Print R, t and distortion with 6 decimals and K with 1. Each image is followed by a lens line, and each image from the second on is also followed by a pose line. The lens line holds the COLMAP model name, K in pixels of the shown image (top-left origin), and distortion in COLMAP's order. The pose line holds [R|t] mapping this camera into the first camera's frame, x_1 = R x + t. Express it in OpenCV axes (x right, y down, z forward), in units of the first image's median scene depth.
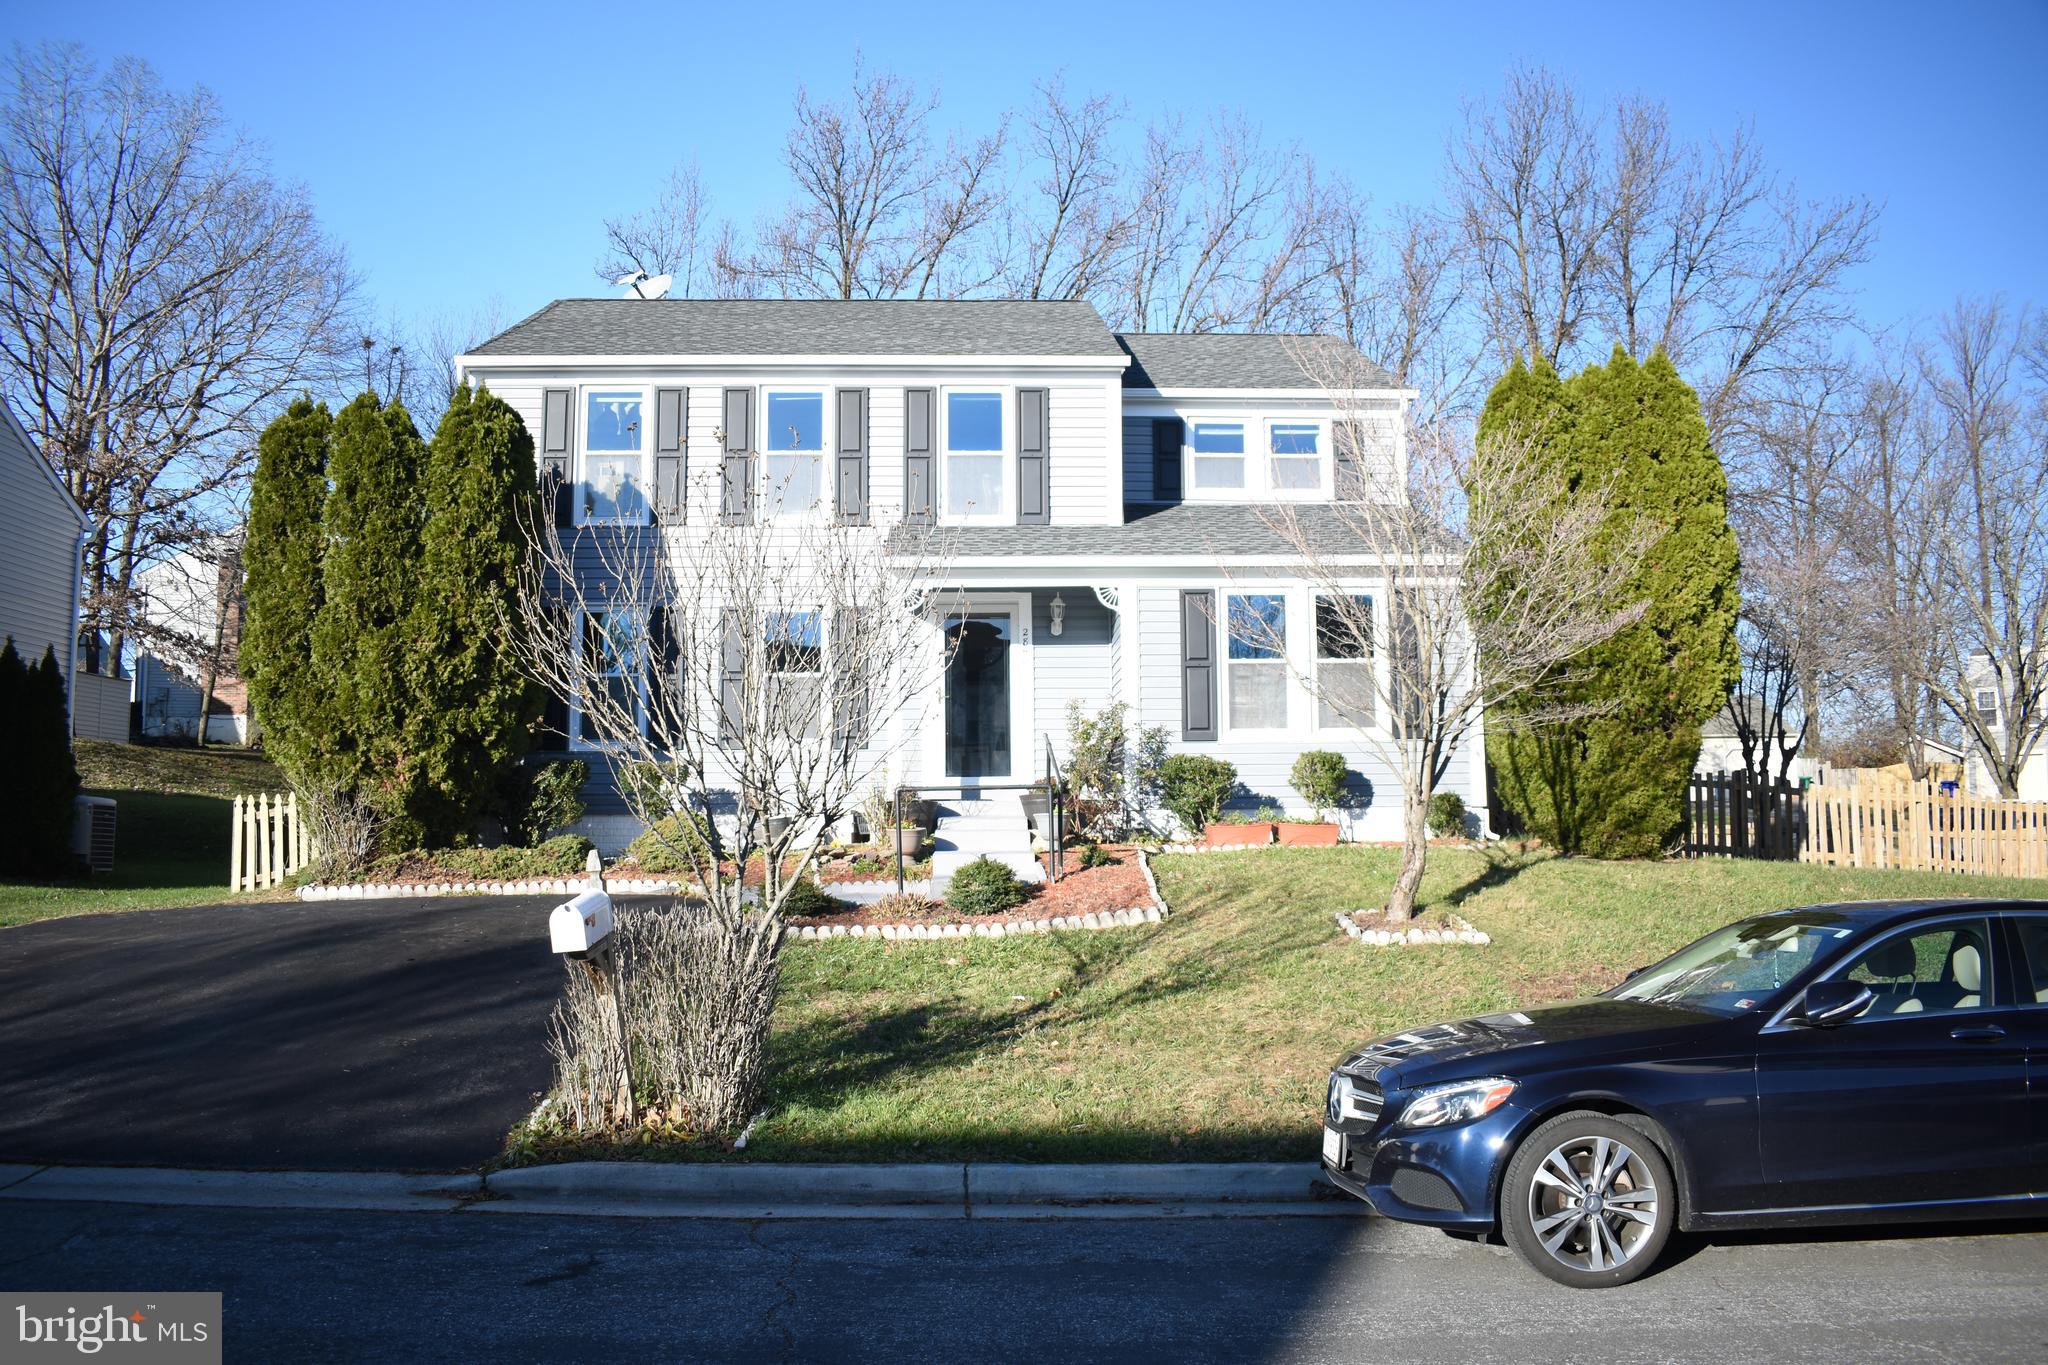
lens RADIAL K [[1654.0, 0, 1024.0], [0, 1654.0, 682.5], [0, 0, 1]] dist [-0.098520, 0.012323]
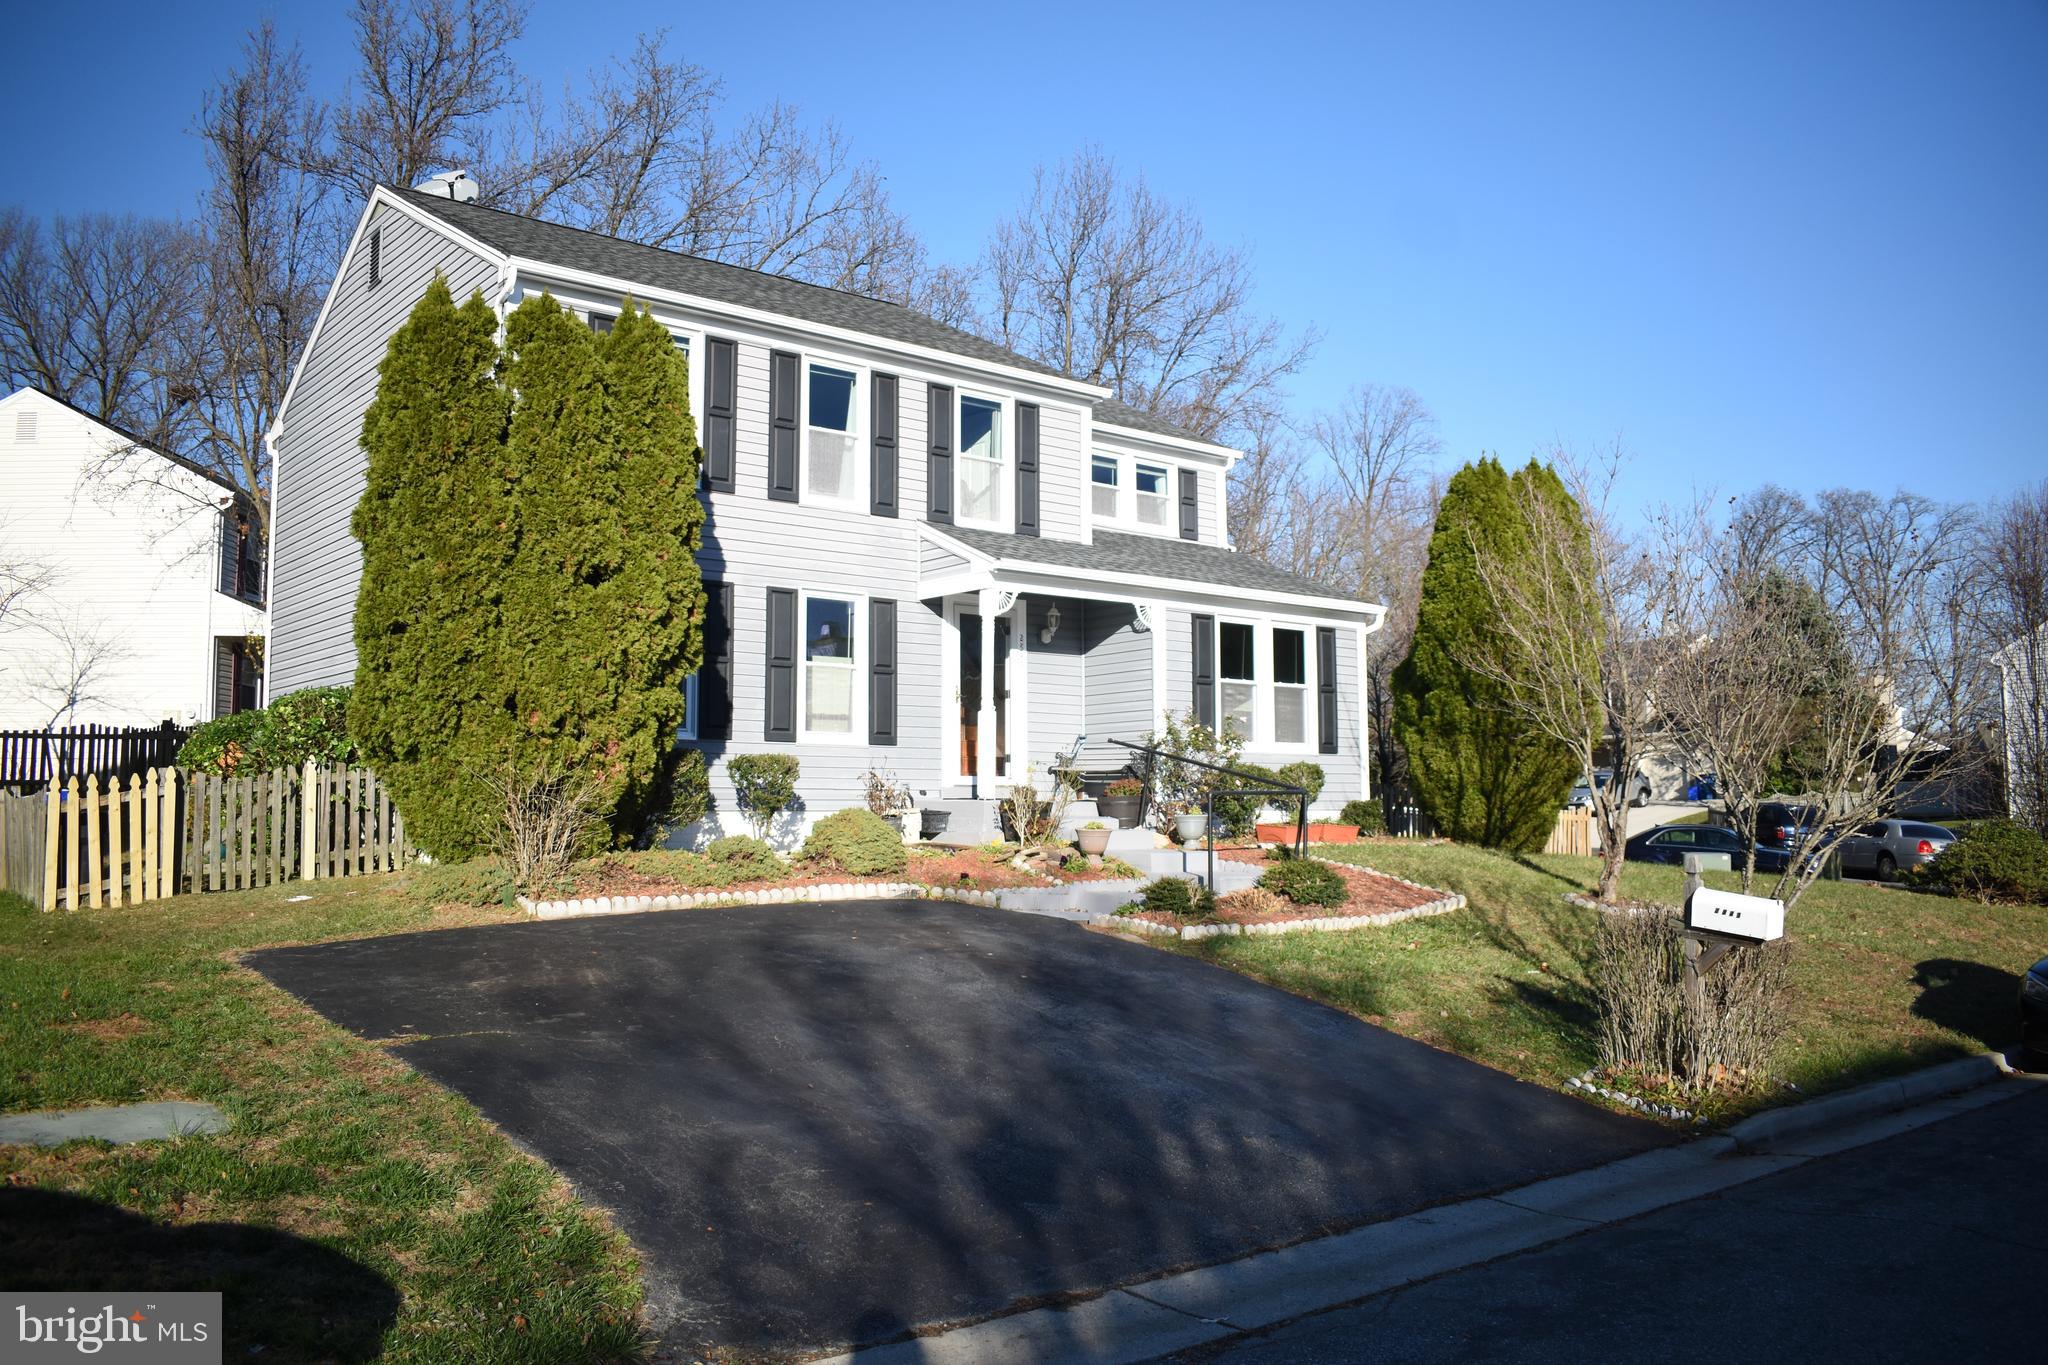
lens RADIAL K [[1654.0, 0, 1024.0], [0, 1654.0, 682.5], [0, 0, 1]] dist [-0.098520, 0.012323]
pose [[0.800230, 0.057214, 0.596957, -0.613087], [-0.057803, 0.998162, -0.018182, 0.015707], [-0.596901, -0.019956, 0.802067, 0.171070]]
